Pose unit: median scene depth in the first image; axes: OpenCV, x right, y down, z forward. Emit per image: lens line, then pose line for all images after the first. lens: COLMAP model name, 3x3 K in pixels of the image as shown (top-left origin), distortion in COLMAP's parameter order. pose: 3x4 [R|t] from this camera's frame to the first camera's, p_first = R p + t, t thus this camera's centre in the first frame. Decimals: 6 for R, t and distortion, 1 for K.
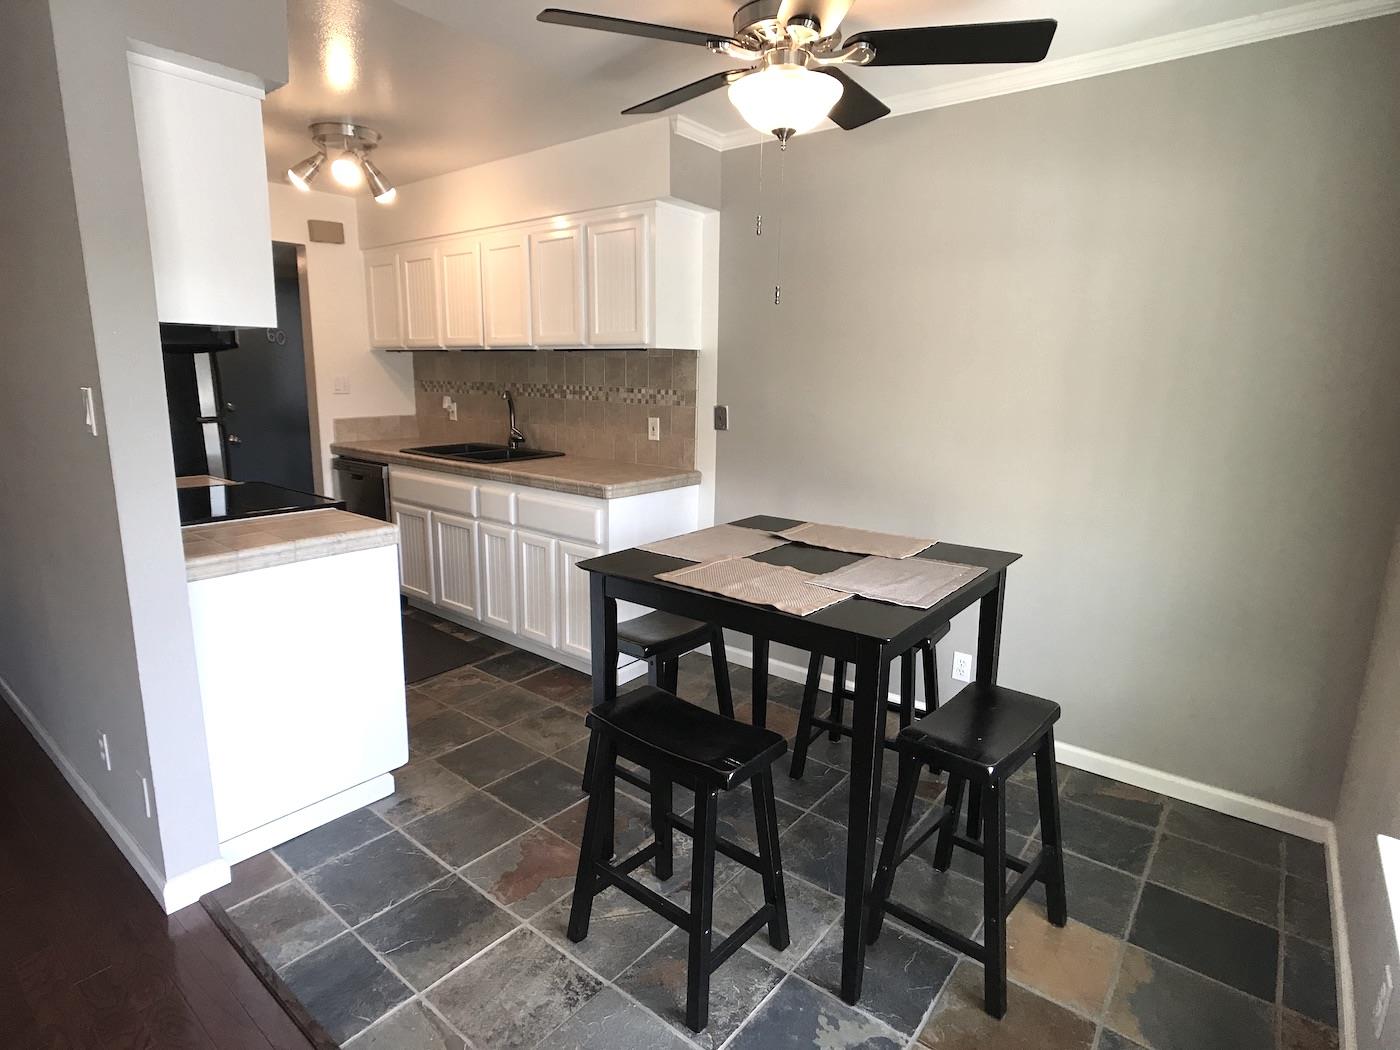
lens RADIAL K [[751.0, 0, 683.2], [0, 751.0, 519.2], [0, 0, 1]] dist [-0.034143, 0.019650]
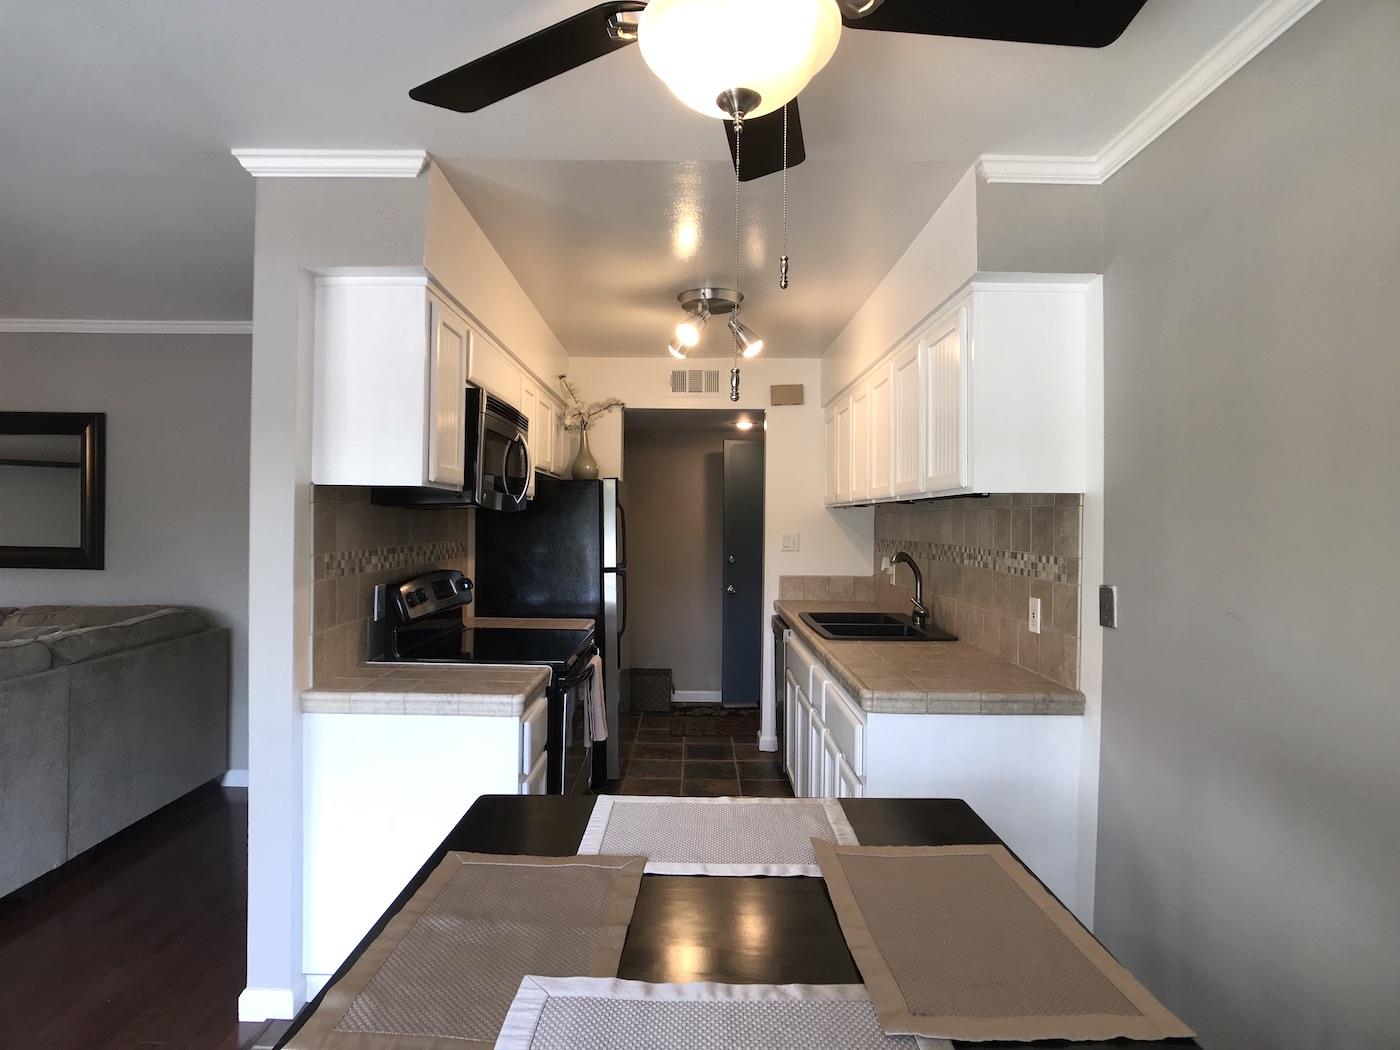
lens RADIAL K [[739.9, 0, 691.6], [0, 739.9, 520.2], [0, 0, 1]] dist [-0.031037, -0.000542]
pose [[0.629352, -0.009550, -0.777061, 0.278294], [-0.153830, 0.978607, -0.136616, -0.069983], [0.761743, 0.205515, 0.614420, 0.376641]]
